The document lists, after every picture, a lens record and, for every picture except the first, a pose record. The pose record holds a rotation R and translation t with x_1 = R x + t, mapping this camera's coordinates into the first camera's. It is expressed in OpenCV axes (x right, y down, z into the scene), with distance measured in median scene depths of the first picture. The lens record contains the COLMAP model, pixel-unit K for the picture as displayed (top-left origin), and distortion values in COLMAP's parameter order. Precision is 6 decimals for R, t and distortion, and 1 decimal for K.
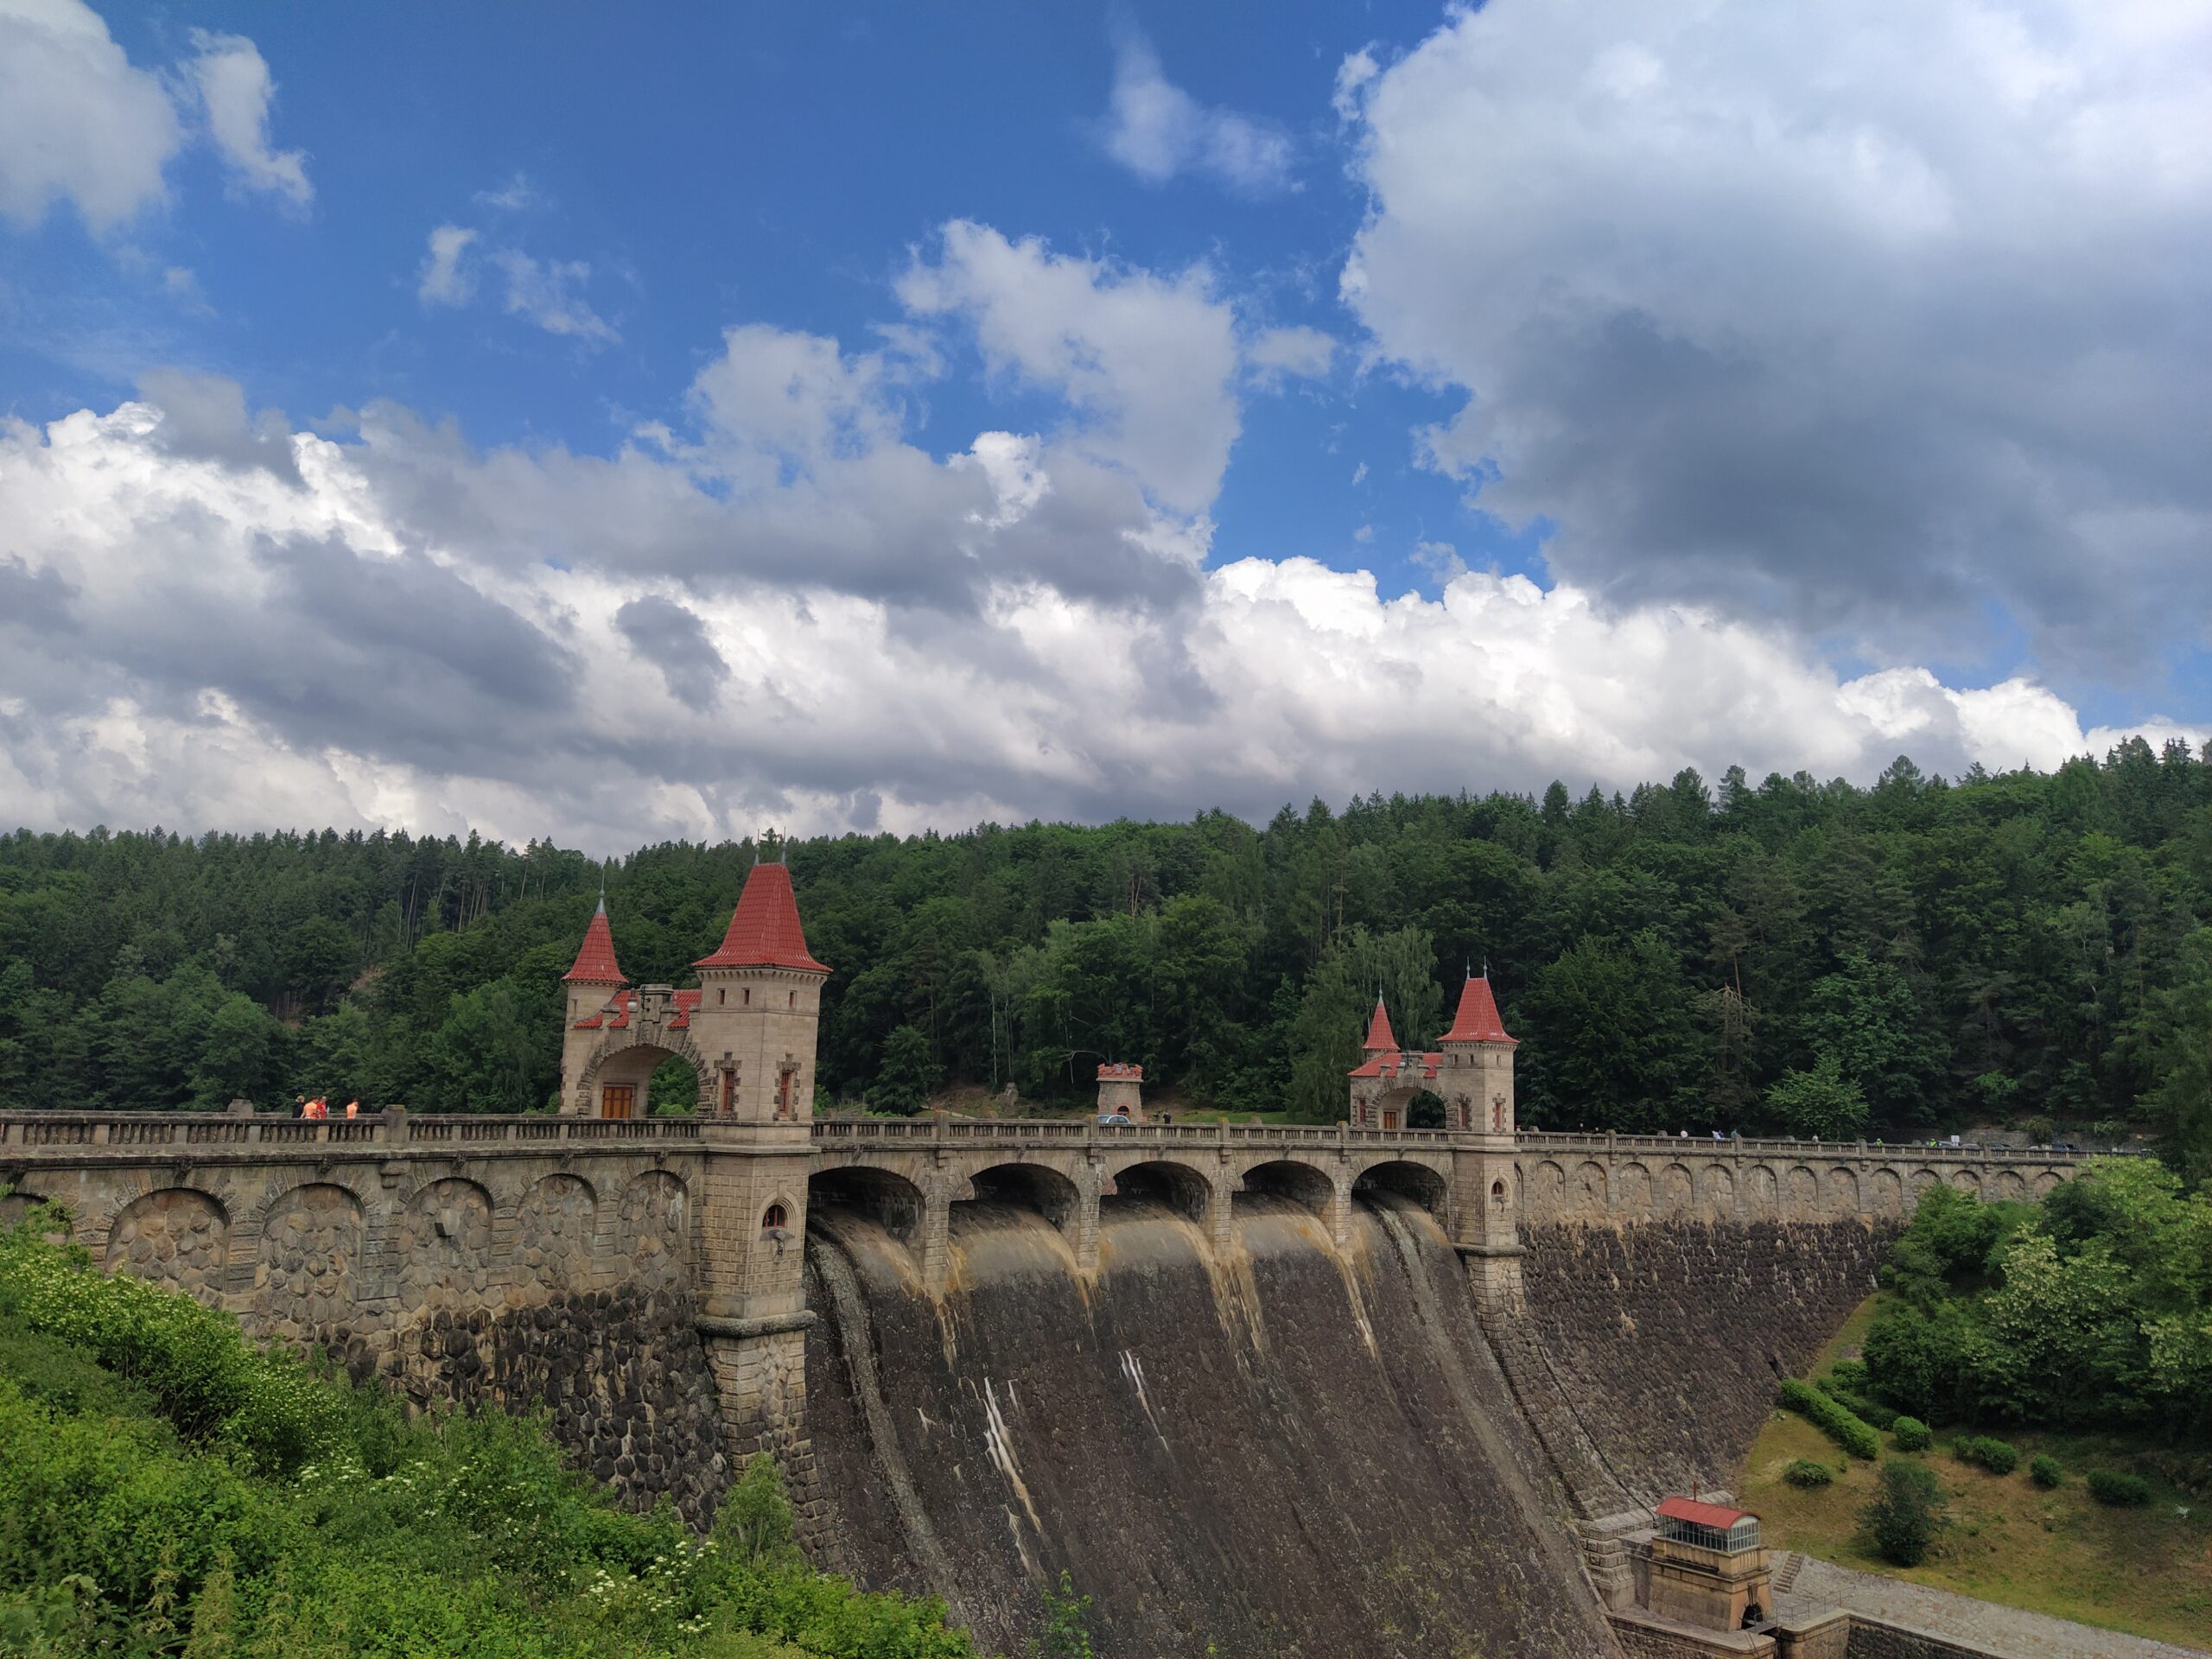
lens RADIAL K [[1644.4, 0, 1098.8], [0, 1644.4, 832.7], [0, 0, 1]] dist [0.091600, -0.100704]
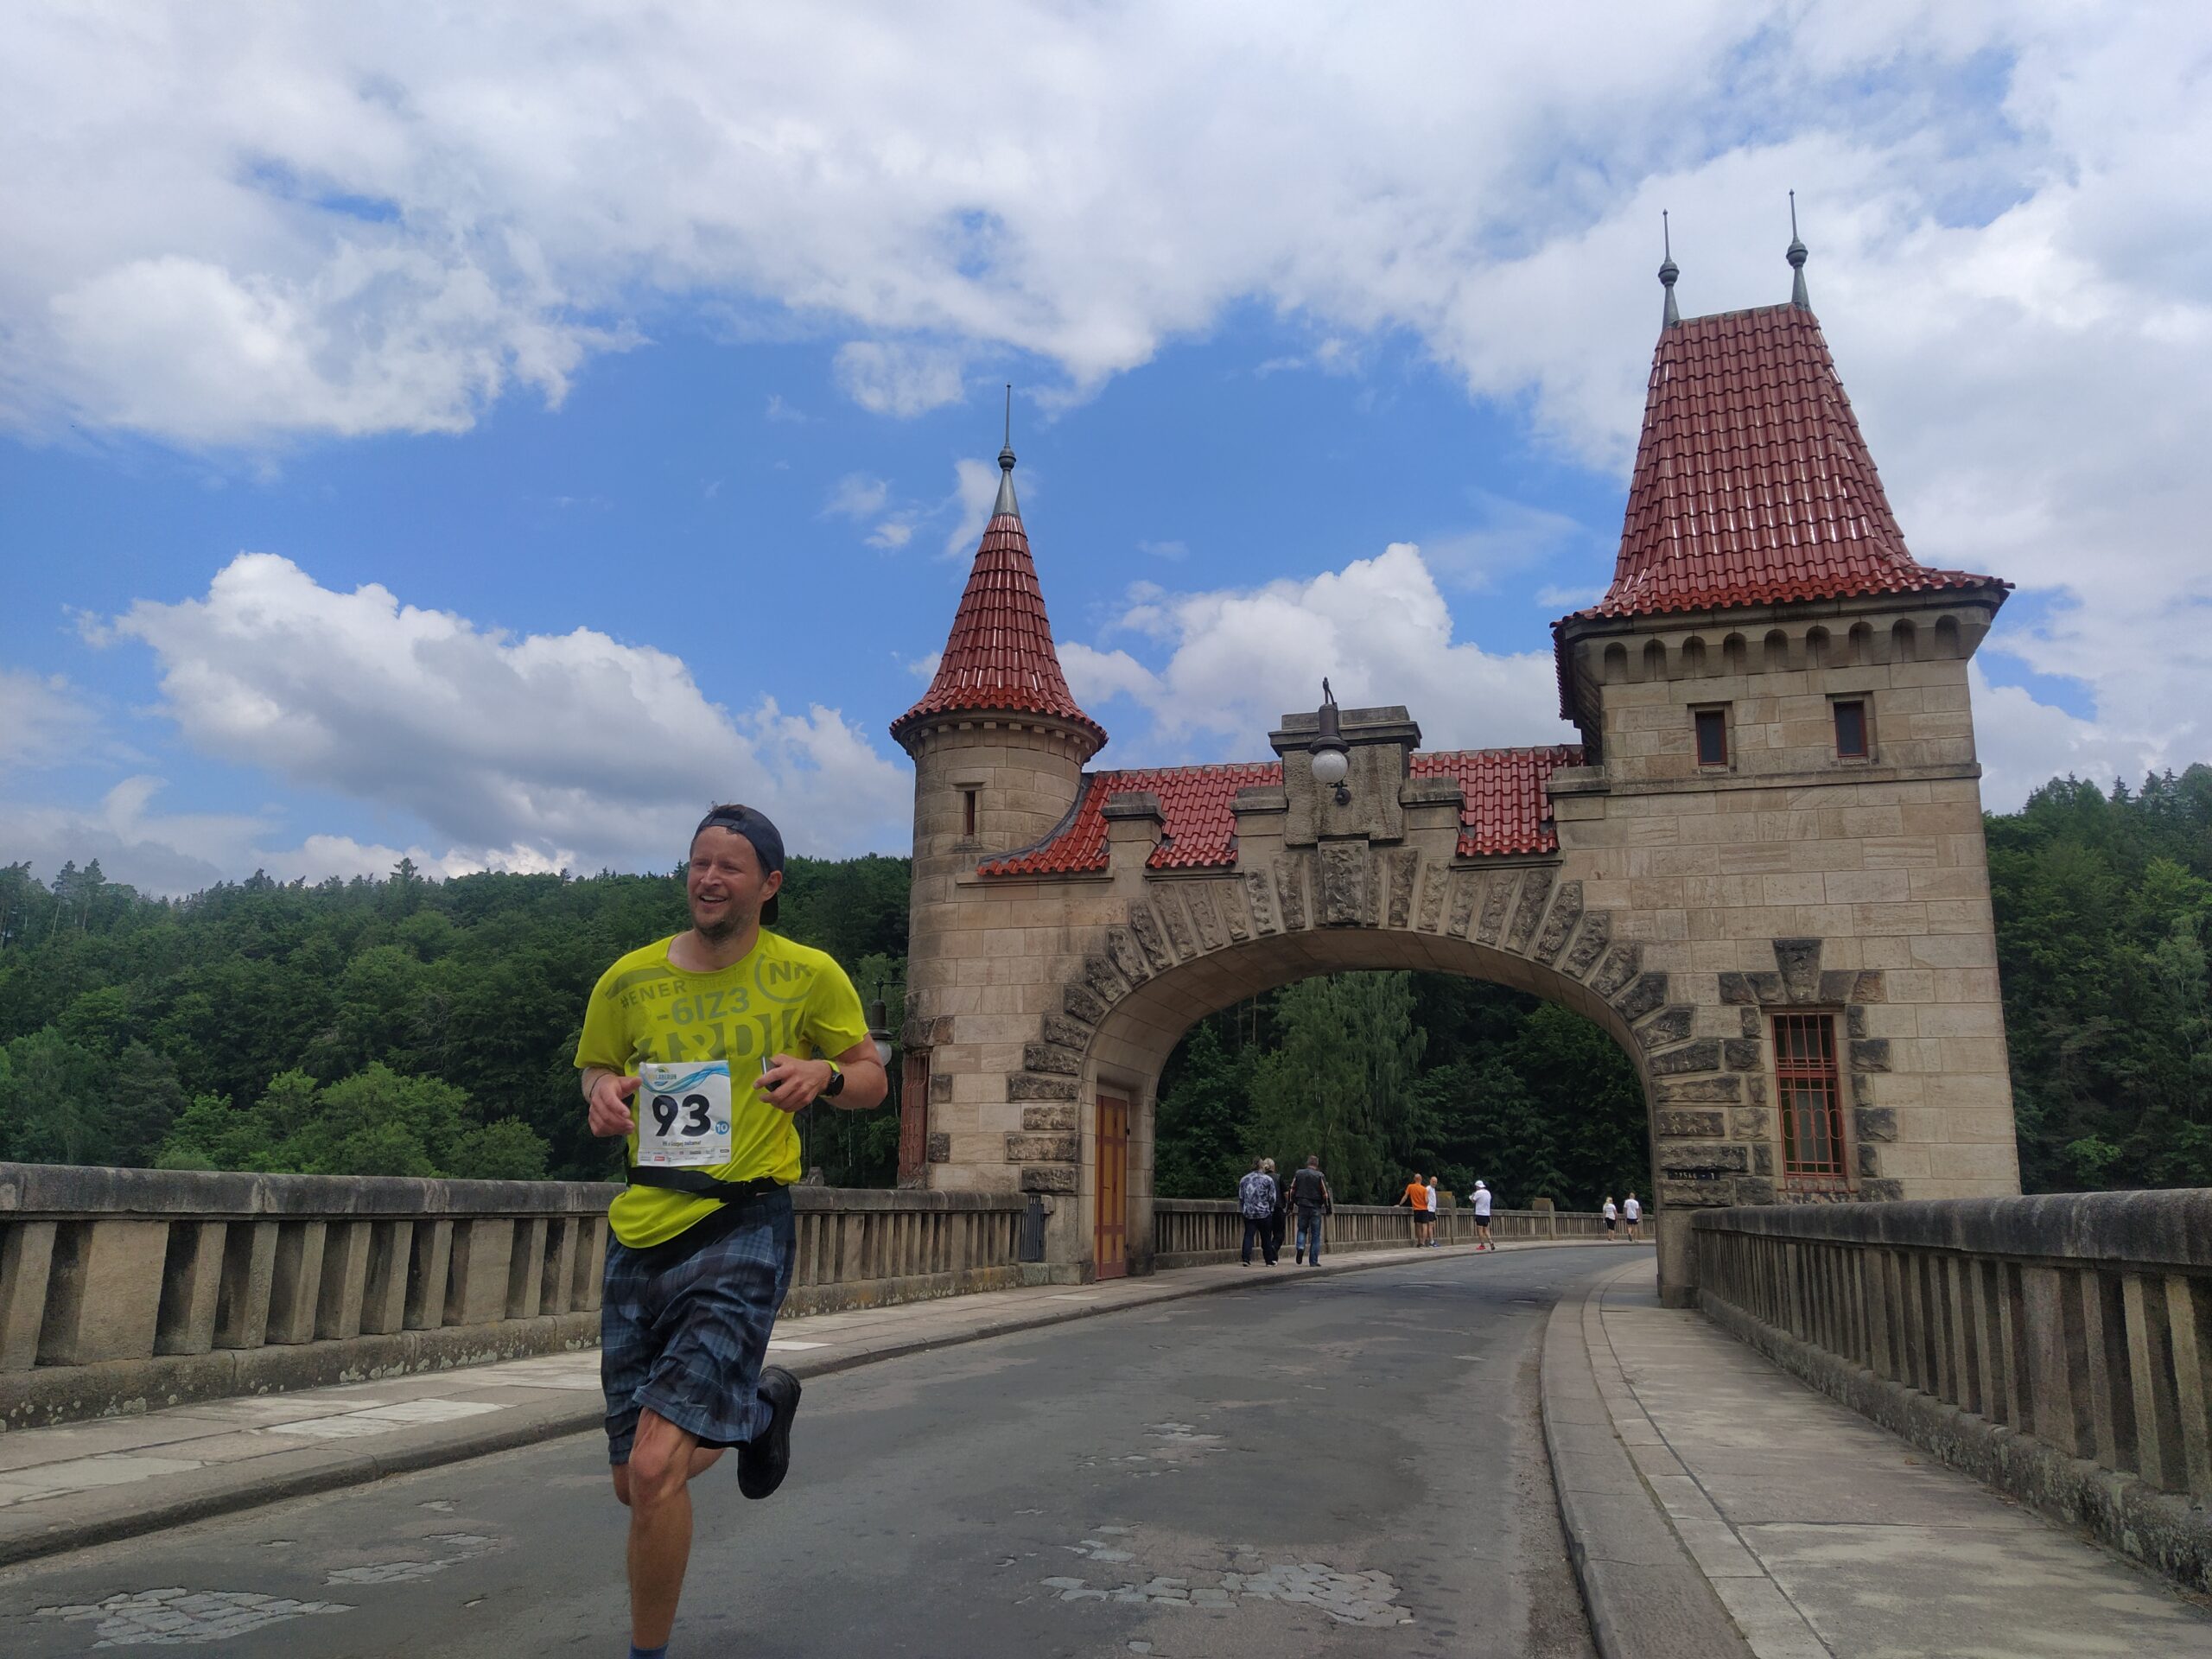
lens RADIAL K [[1644.4, 0, 1107.2], [0, 1644.4, 818.7], [0, 0, 1]] dist [0.091600, -0.100704]
pose [[0.969932, 0.040546, 0.239977, -0.228521], [-0.025526, 0.997534, -0.065371, 0.078805], [-0.242036, 0.057280, 0.968575, 0.459041]]
